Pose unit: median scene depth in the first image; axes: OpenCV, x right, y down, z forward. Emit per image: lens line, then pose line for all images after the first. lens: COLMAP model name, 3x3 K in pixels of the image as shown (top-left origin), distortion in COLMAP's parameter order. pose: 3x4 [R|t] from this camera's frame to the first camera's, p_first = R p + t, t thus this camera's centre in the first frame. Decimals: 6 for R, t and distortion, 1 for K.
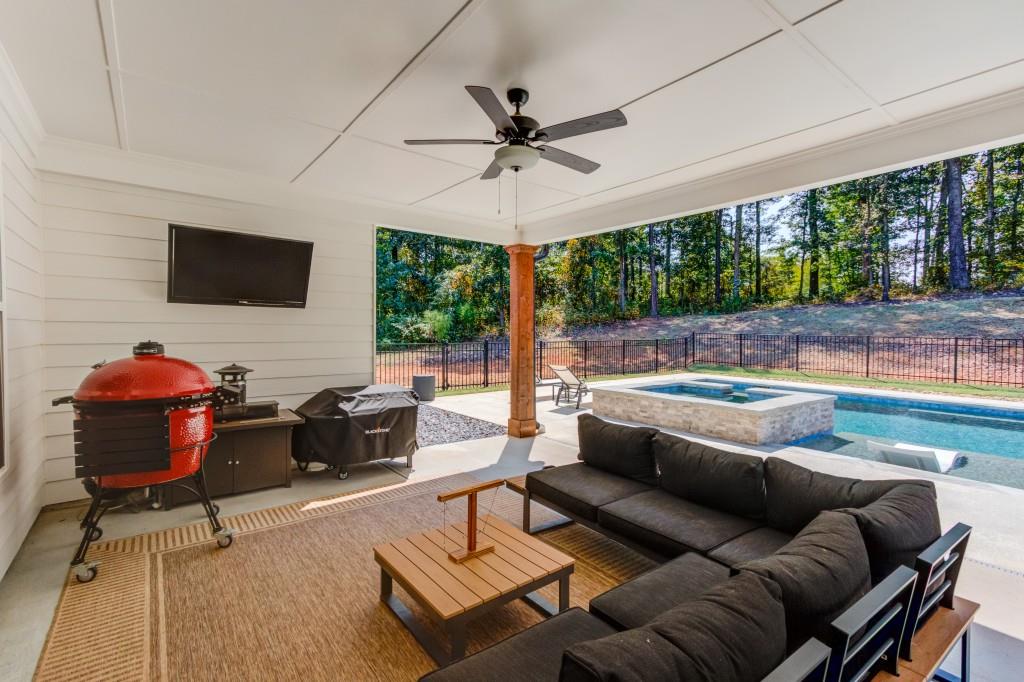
lens RADIAL K [[497.0, 0, 516.9], [0, 497.0, 339.4], [0, 0, 1]] dist [0.021104, 0.000388]
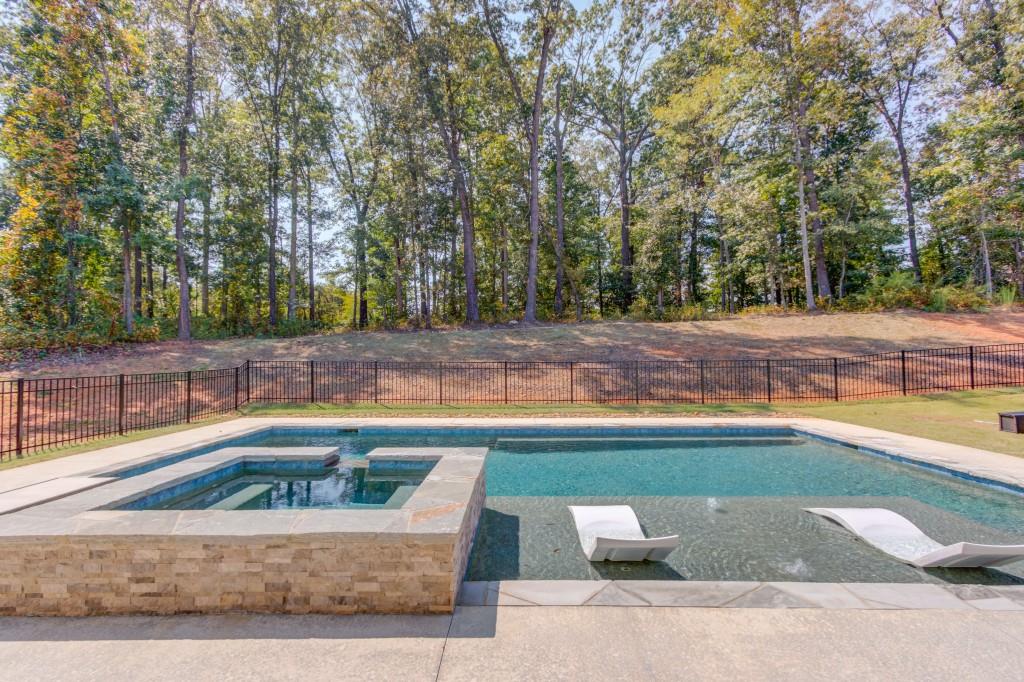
lens RADIAL K [[497.0, 0, 516.9], [0, 497.0, 339.4], [0, 0, 1]] dist [0.021104, 0.000388]
pose [[0.658489, 0.013852, 0.752463, 0.041280], [0.027728, 0.998705, -0.042650, -0.001226], [-0.752080, 0.048949, 0.657252, 0.146022]]
